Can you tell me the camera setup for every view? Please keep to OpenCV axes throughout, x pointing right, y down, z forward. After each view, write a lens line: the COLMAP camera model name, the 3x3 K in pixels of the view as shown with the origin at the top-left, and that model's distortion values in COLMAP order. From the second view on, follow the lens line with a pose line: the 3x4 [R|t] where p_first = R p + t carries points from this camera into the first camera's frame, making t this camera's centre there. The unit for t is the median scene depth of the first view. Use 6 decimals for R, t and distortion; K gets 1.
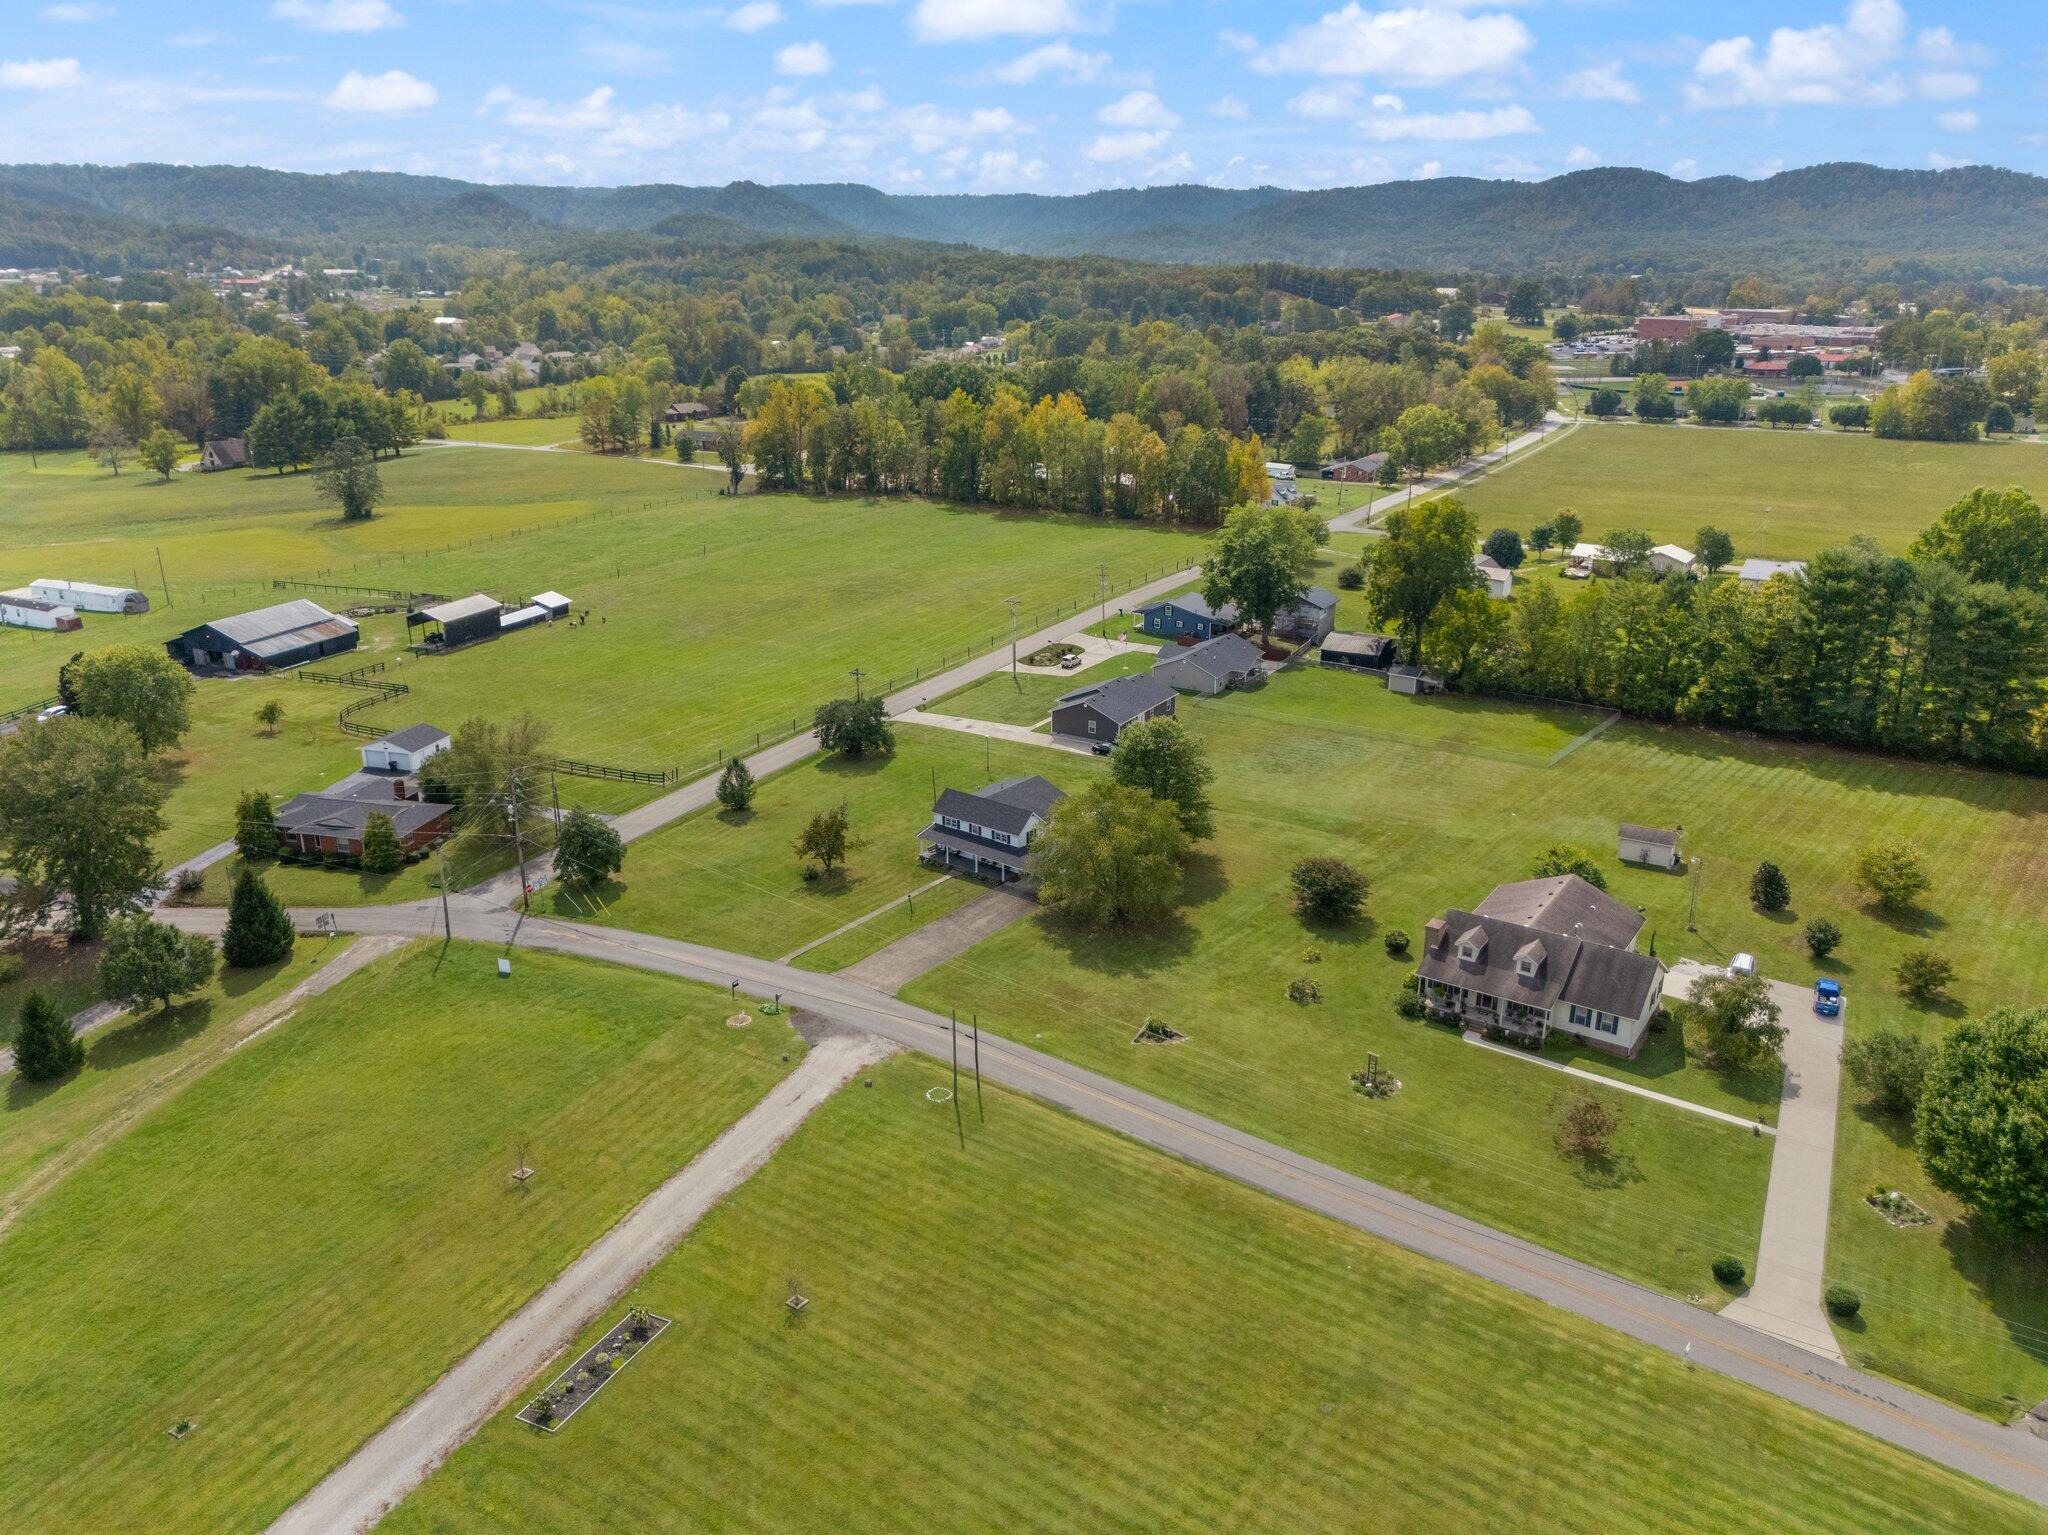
lens RADIAL K [[1554.3, 0, 1015.7], [0, 1554.3, 762.1], [0, 0, 1]] dist [0.064723, -0.061795]
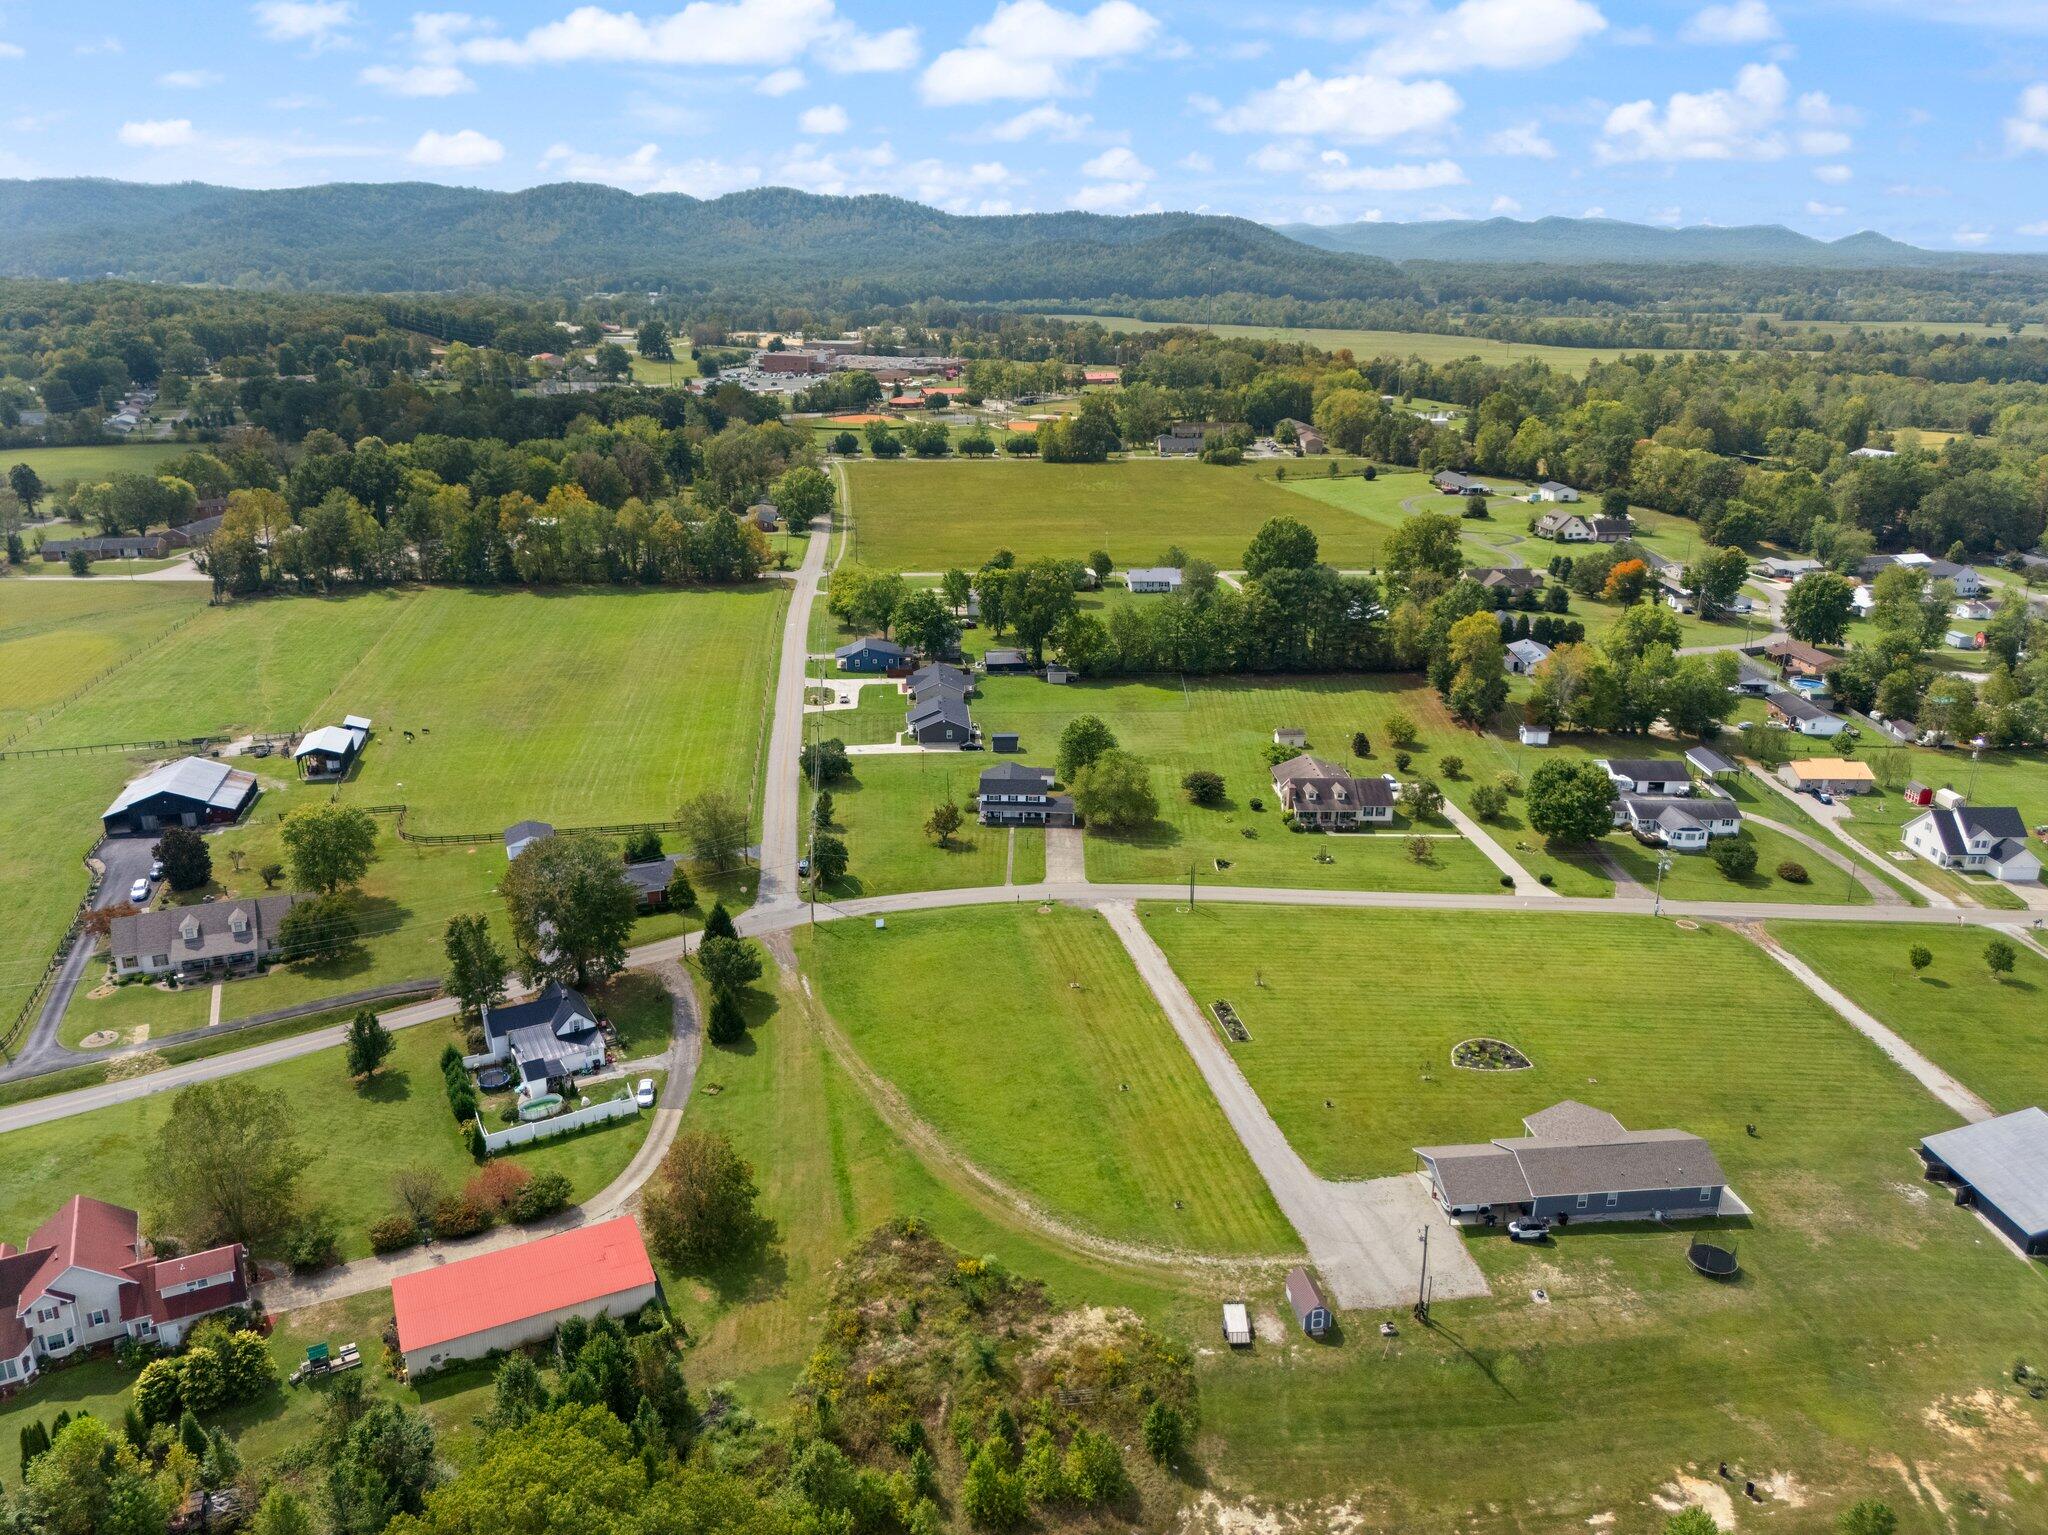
lens RADIAL K [[1554.3, 0, 1015.7], [0, 1554.3, 762.1], [0, 0, 1]] dist [0.064723, -0.061795]
pose [[0.808494, -0.184844, 0.558722, -0.667392], [0.183017, 0.981289, 0.059811, -0.066231], [-0.559324, 0.053899, 0.827195, -0.272674]]
